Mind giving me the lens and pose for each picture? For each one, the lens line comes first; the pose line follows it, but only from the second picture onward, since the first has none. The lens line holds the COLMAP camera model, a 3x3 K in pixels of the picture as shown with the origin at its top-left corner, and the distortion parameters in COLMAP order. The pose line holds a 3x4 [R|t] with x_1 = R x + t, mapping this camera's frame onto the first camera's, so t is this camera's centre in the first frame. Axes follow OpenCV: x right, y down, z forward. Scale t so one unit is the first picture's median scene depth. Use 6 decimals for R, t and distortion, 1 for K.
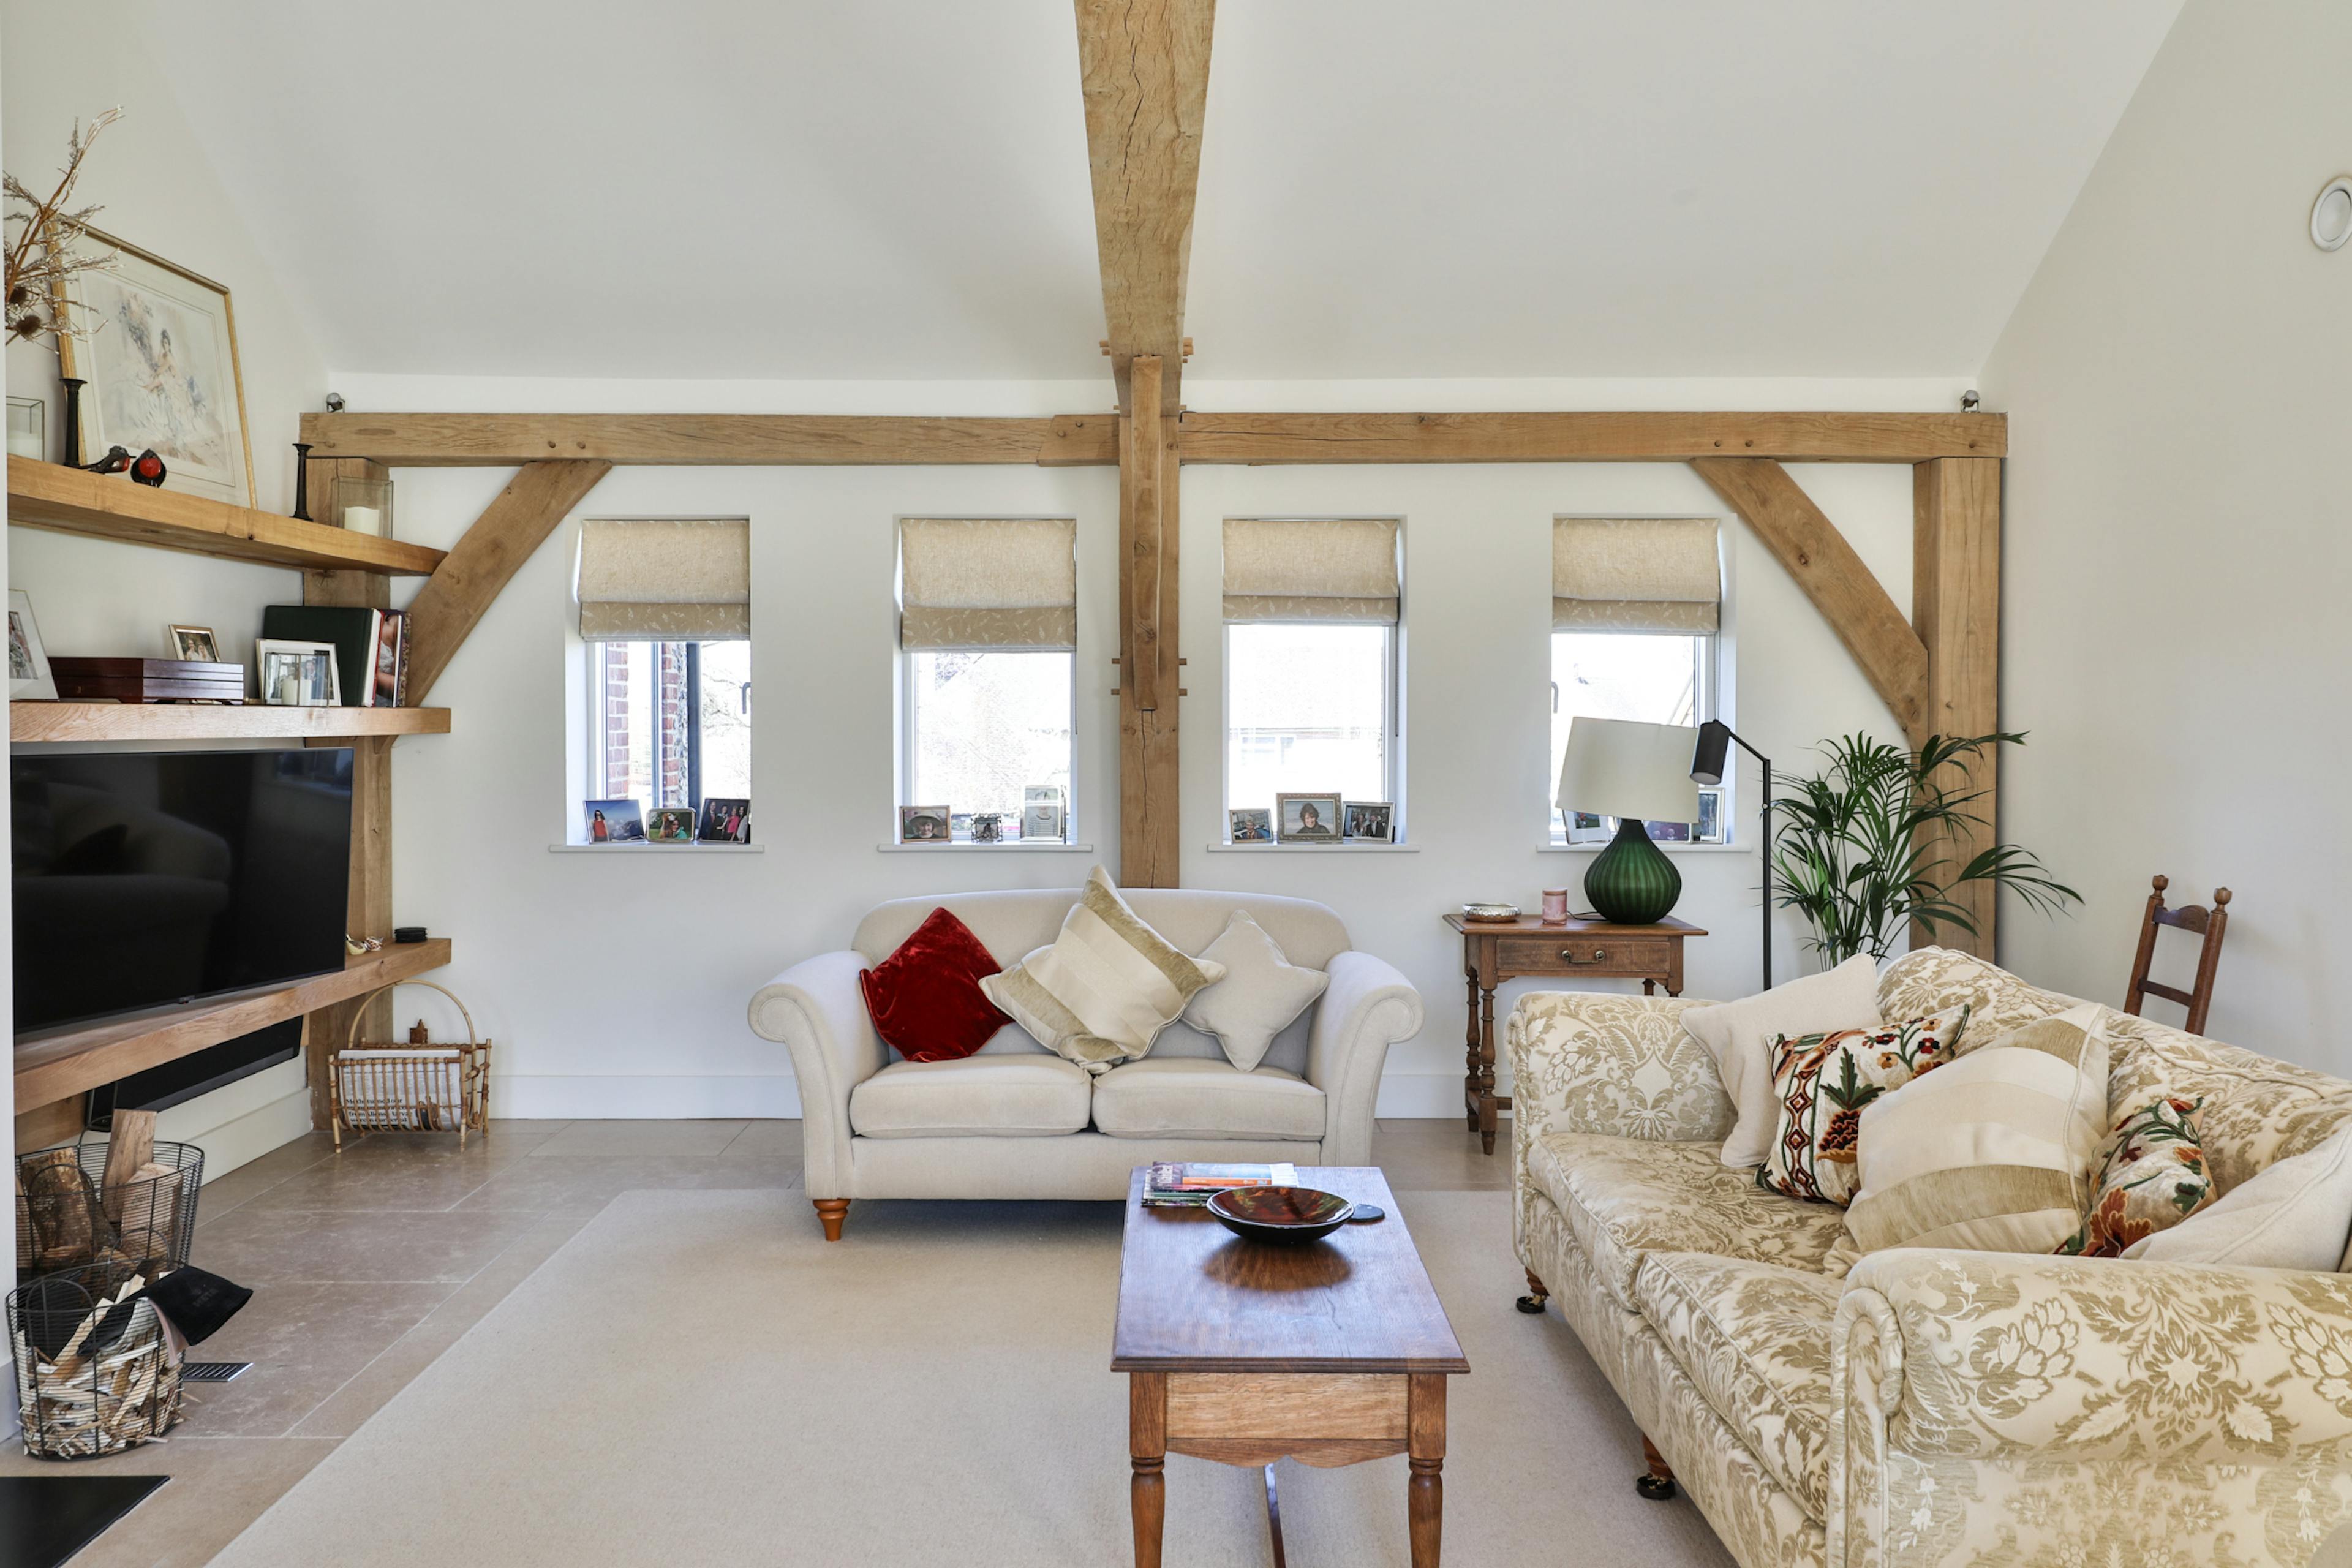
lens RADIAL K [[1698.3, 0, 1170.2], [0, 1698.3, 760.2], [0, 0, 1]] dist [0.005631, 0.004553]
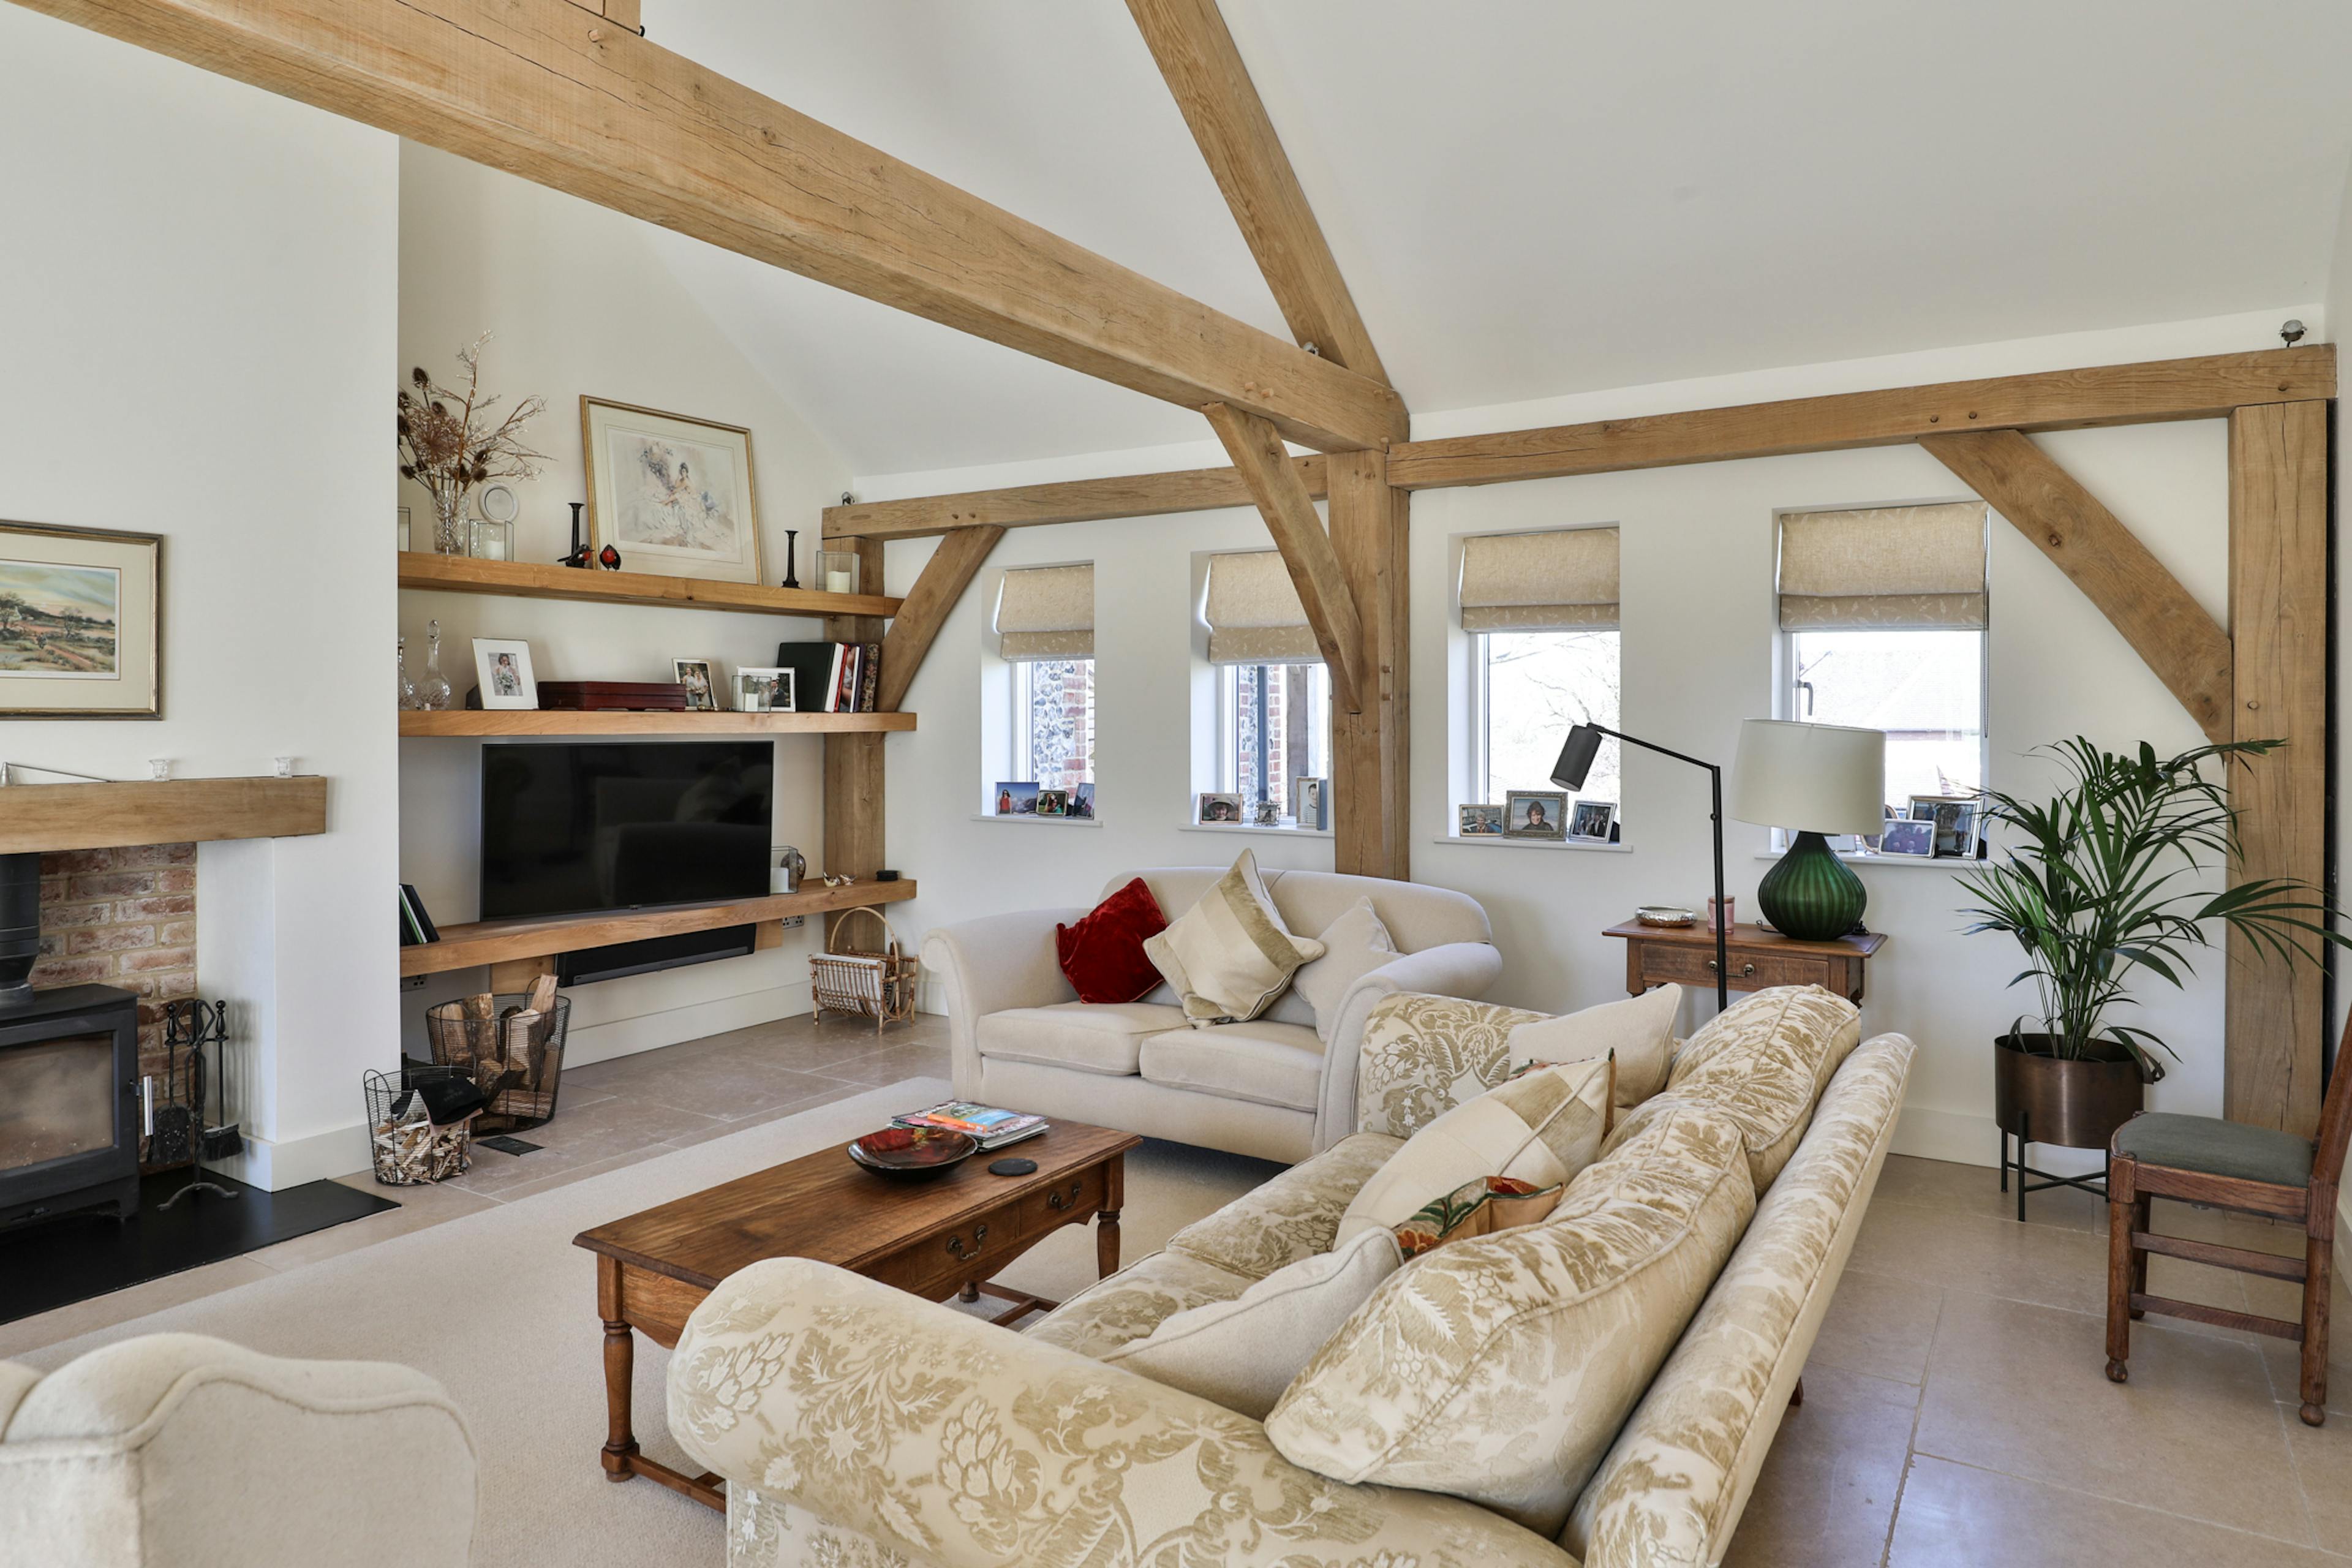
lens RADIAL K [[1409.5, 0, 1188.2], [0, 1409.5, 737.5], [0, 0, 1]] dist [-0.007005, -0.003196]
pose [[0.848940, 0.007257, -0.528439, 0.381772], [-0.013619, 0.999874, -0.008147, -0.004368], [0.528314, 0.014113, 0.848932, 0.152643]]
